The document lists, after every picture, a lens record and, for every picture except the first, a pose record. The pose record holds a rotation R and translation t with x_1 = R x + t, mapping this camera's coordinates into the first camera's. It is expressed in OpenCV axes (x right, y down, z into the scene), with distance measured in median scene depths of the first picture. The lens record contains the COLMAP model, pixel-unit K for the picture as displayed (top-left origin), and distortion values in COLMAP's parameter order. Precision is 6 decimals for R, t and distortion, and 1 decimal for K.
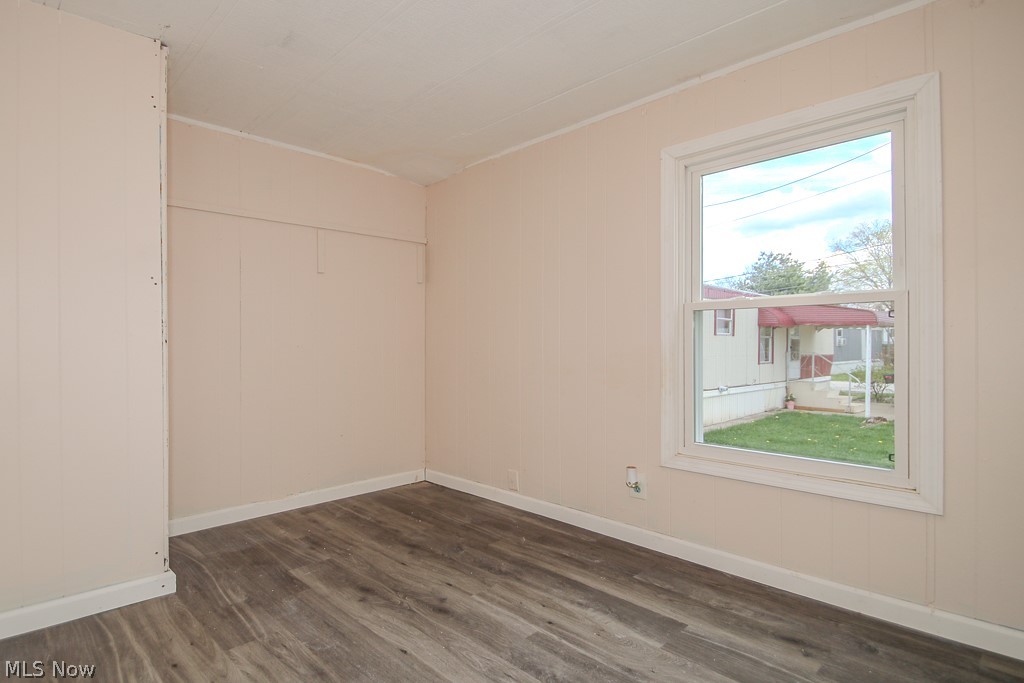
lens RADIAL K [[474.0, 0, 507.9], [0, 474.0, 347.7], [0, 0, 1]] dist [0.022921, -0.018451]
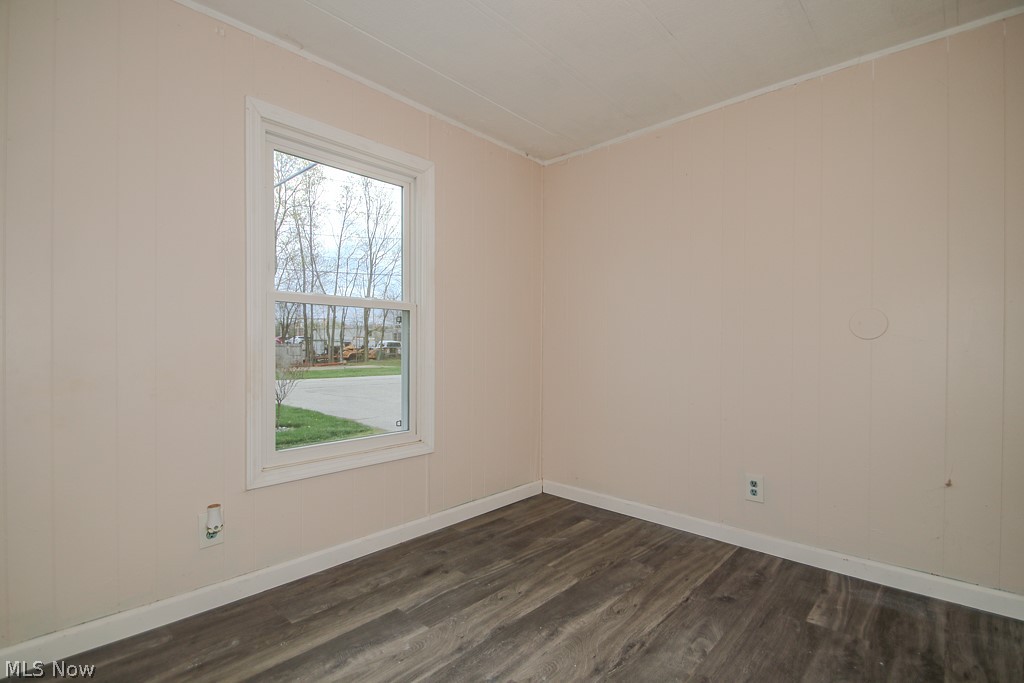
lens RADIAL K [[486.0, 0, 527.9], [0, 486.0, 347.4], [0, 0, 1]] dist [0.021954, -0.022520]
pose [[-0.007879, -0.001917, 0.999967, -0.633612], [0.001193, 0.999997, 0.001926, 0.008930], [-0.999968, 0.001209, -0.007877, 0.664607]]
